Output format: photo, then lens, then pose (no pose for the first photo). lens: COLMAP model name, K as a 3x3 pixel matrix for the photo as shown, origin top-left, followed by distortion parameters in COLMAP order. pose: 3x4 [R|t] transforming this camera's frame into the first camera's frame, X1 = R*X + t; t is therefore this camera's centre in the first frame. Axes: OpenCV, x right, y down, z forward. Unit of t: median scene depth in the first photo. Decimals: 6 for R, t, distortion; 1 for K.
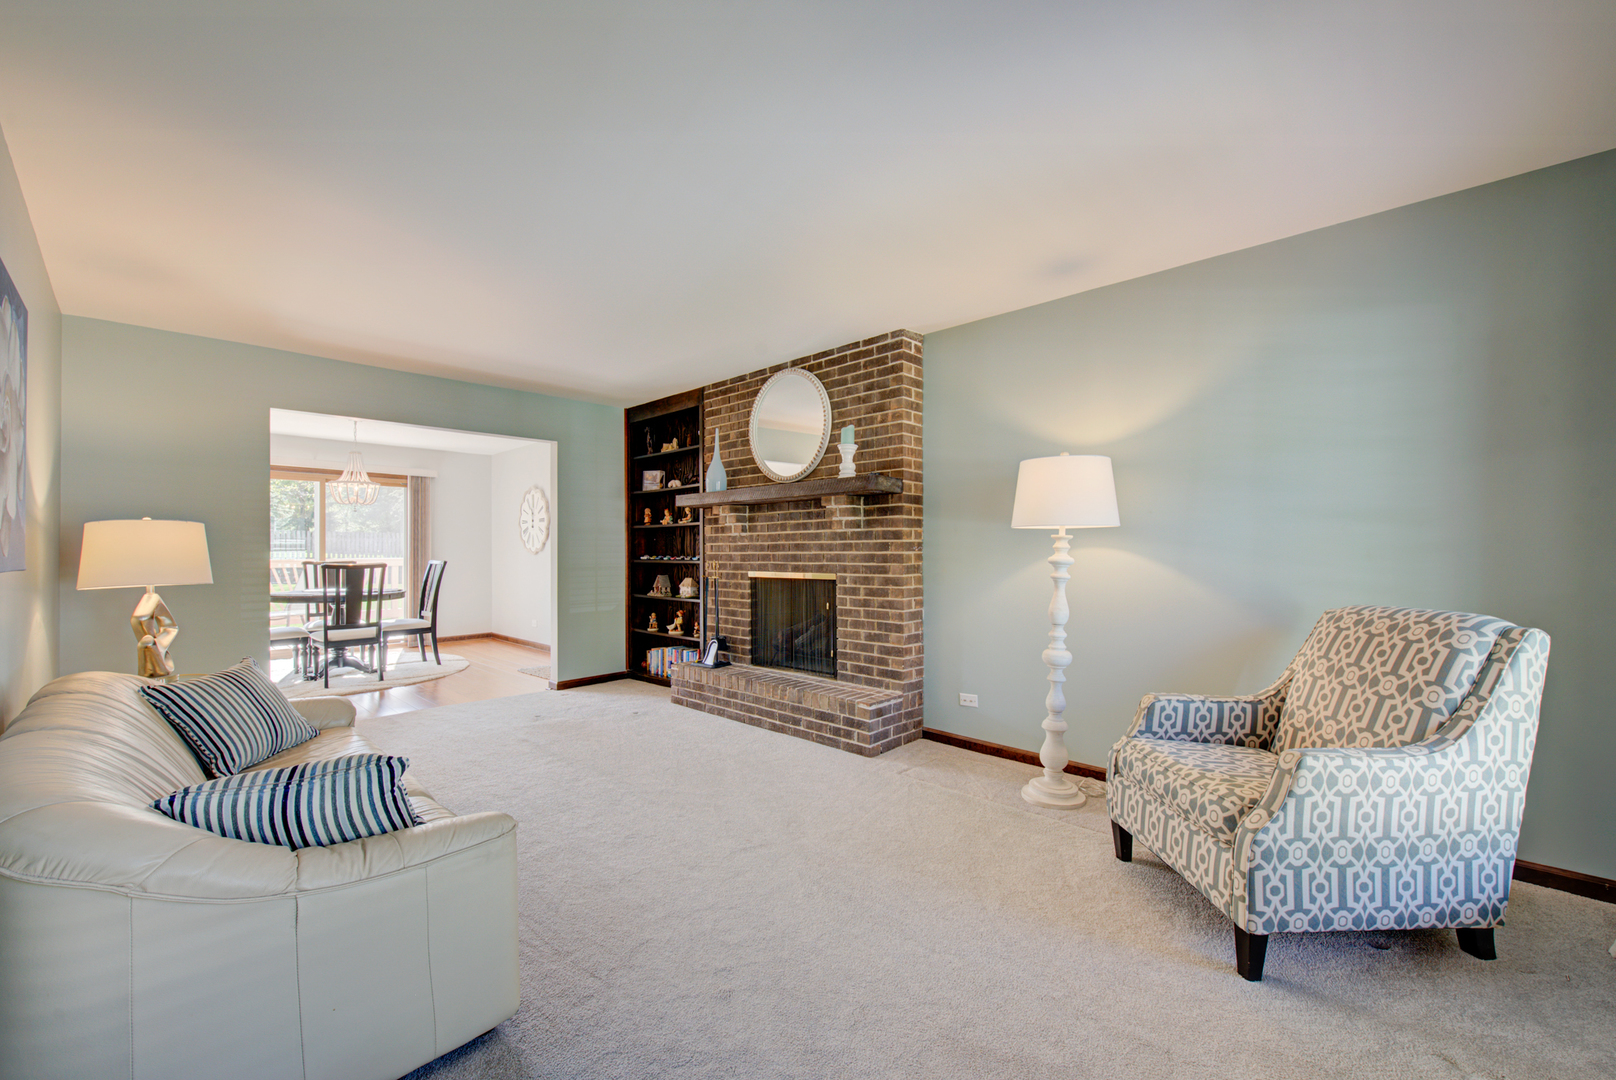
lens RADIAL K [[648.4, 0, 810.2], [0, 648.4, 548.7], [0, 0, 1]] dist [-0.000250, -0.000017]
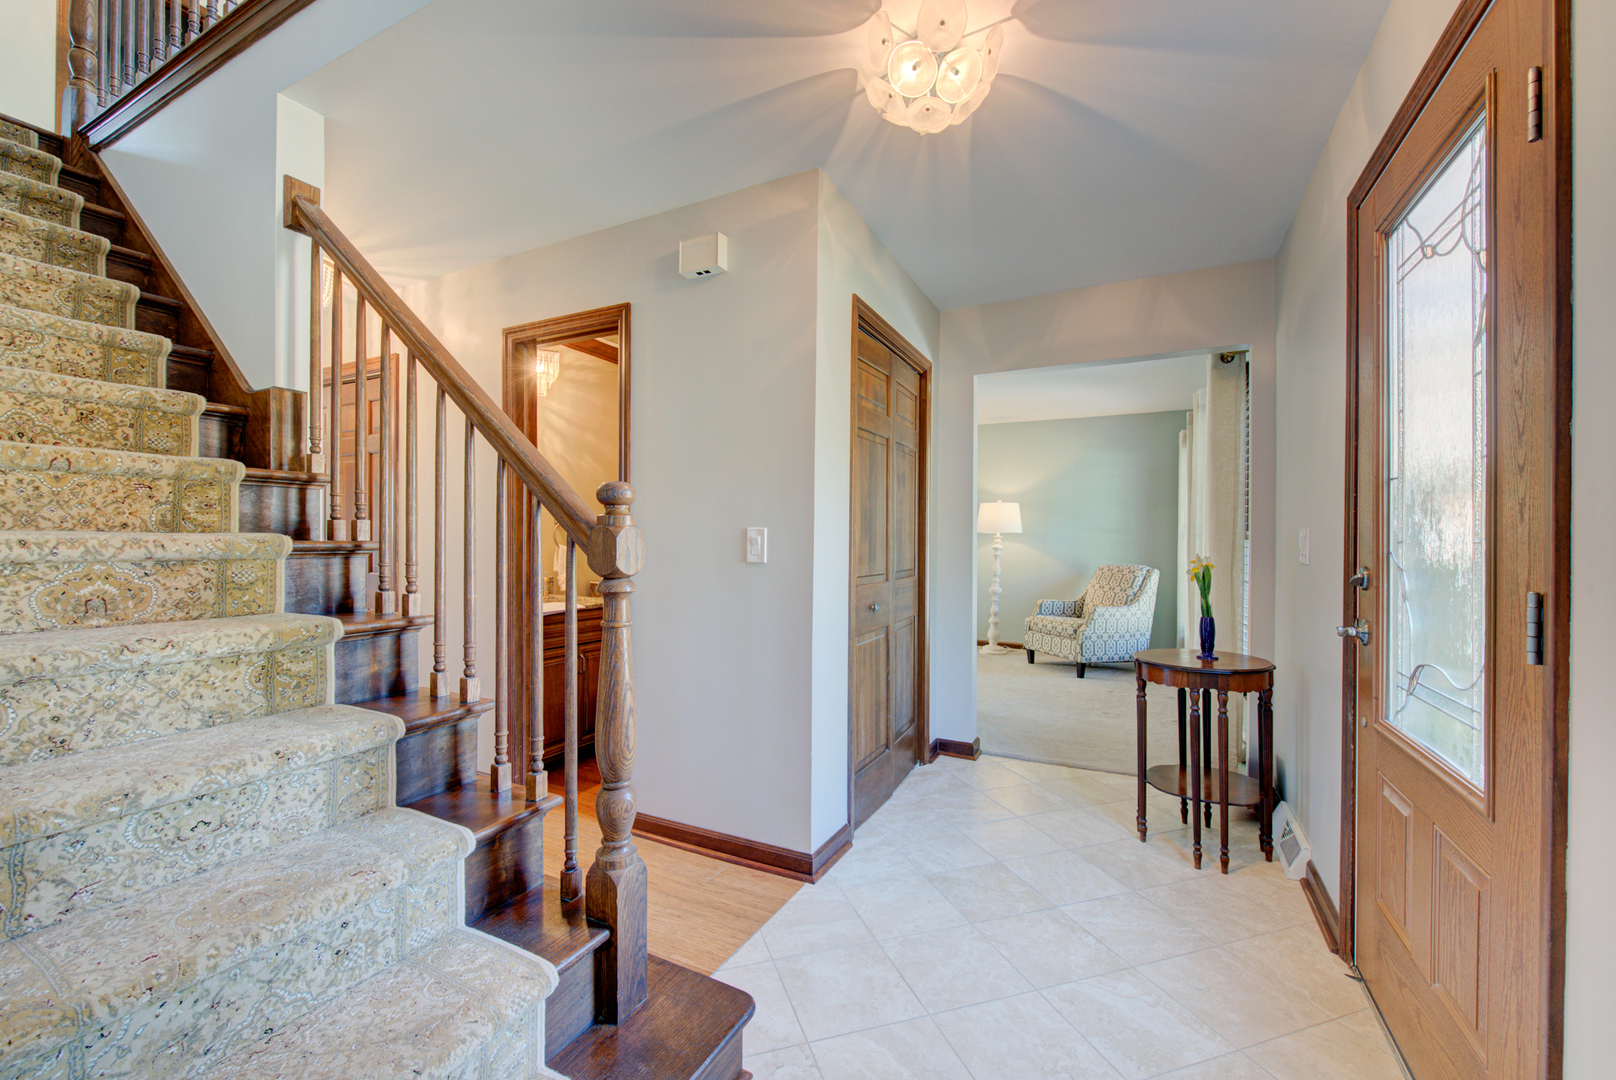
lens RADIAL K [[644.2, 0, 808.0], [0, 644.2, 540.0], [0, 0, 1]] dist [0.000827, 0.000077]
pose [[0.960162, 0.008010, 0.279330, -1.156367], [-0.009354, 0.999950, 0.003477, -0.011285], [-0.279288, -0.005952, 0.960189, -1.282046]]
